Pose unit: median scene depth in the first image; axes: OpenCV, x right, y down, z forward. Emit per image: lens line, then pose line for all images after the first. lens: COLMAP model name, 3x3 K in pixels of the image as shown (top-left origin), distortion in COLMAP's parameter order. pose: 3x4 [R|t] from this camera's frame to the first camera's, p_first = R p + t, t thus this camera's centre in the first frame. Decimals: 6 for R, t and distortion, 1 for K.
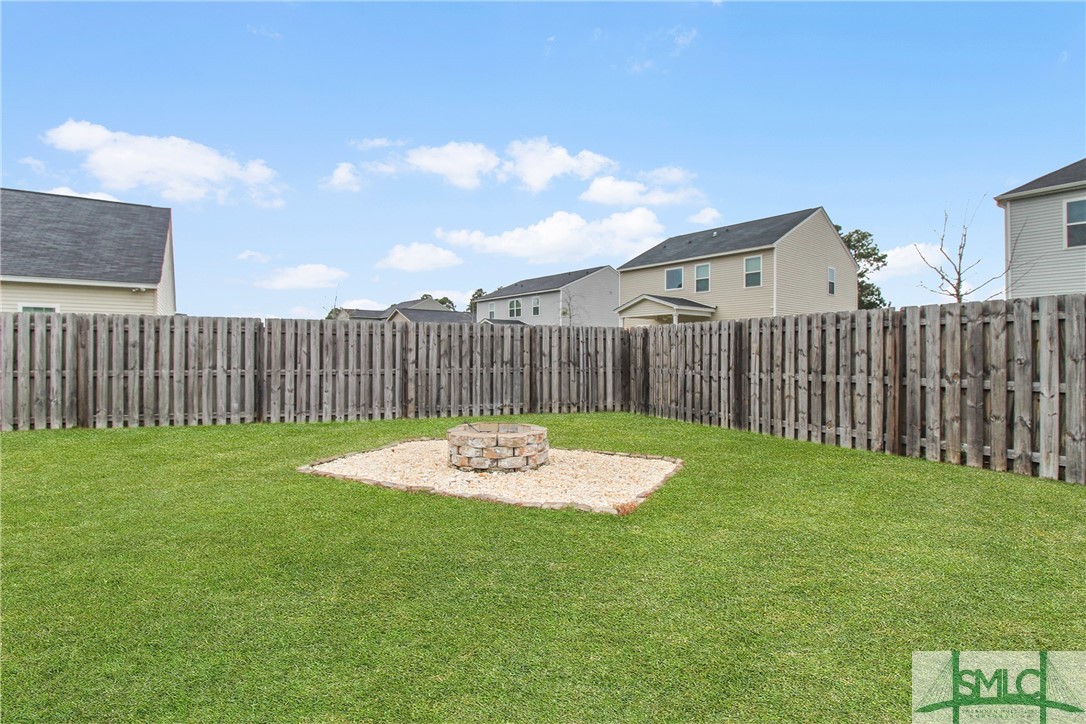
lens RADIAL K [[510.6, 0, 542.6], [0, 510.6, 343.7], [0, 0, 1]] dist [0.001511, -0.012234]
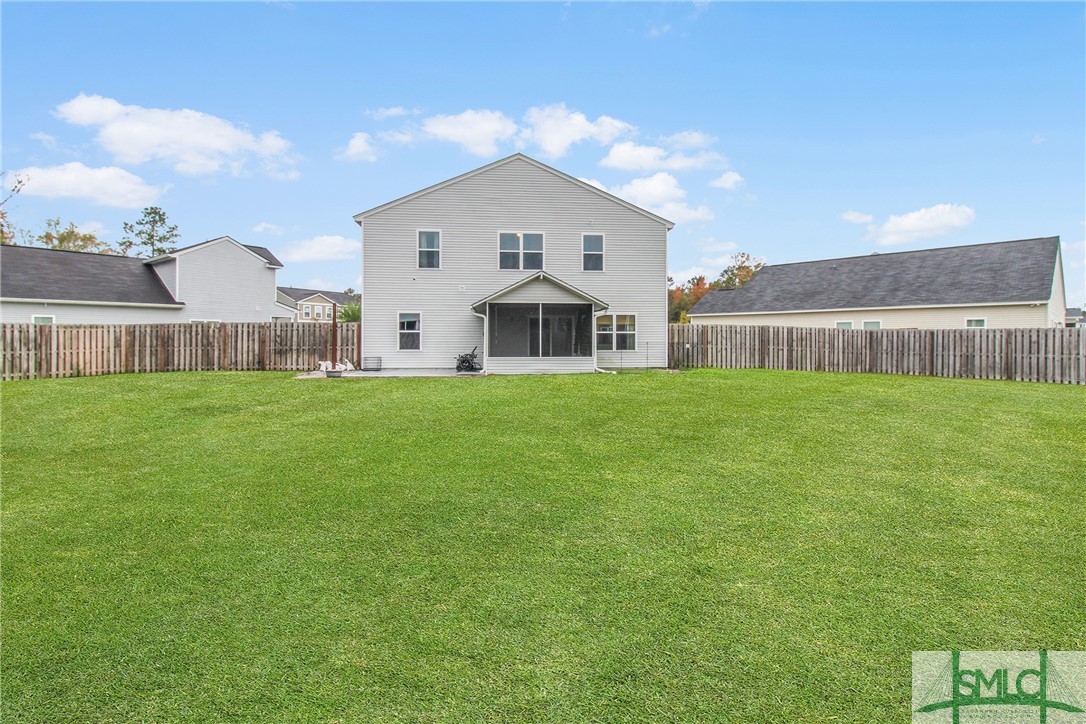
lens RADIAL K [[510.6, 0, 542.6], [0, 510.6, 343.7], [0, 0, 1]] dist [0.001511, -0.012234]
pose [[0.130329, 0.008327, -0.991436, 0.989681], [0.014754, 0.999838, 0.010337, -0.043378], [0.991361, -0.015975, 0.130185, -1.268203]]
